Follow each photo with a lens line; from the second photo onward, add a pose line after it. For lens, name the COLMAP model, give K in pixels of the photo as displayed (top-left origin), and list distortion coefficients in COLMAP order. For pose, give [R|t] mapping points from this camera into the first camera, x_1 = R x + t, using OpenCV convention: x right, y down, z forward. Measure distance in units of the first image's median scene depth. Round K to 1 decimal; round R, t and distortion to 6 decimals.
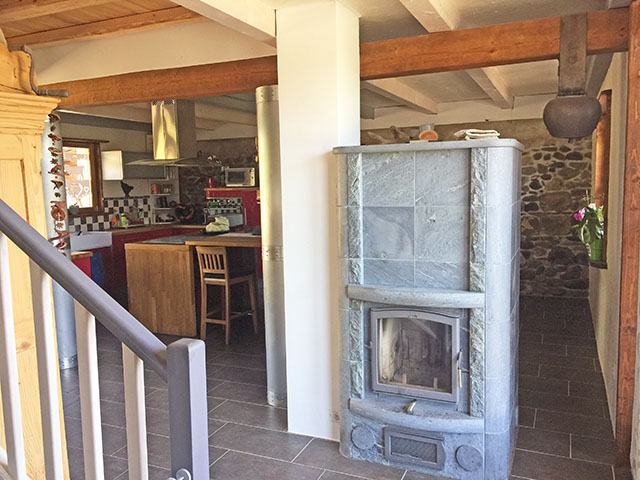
lens RADIAL K [[567.5, 0, 320.0], [0, 567.5, 240.0], [0, 0, 1]] dist [0.051523, -0.001626]
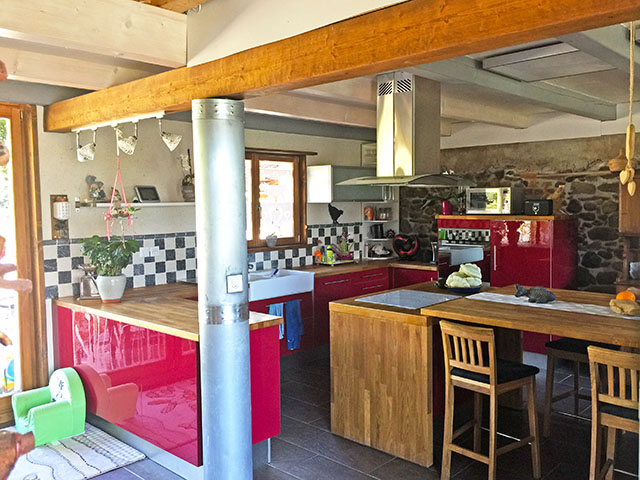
lens RADIAL K [[567.5, 0, 320.0], [0, 567.5, 240.0], [0, 0, 1]] dist [0.051523, -0.001626]
pose [[0.939231, 0.037561, -0.341225, -0.096905], [-0.046268, 0.998777, -0.017412, -0.041697], [0.340153, 0.032142, 0.939820, 0.279680]]
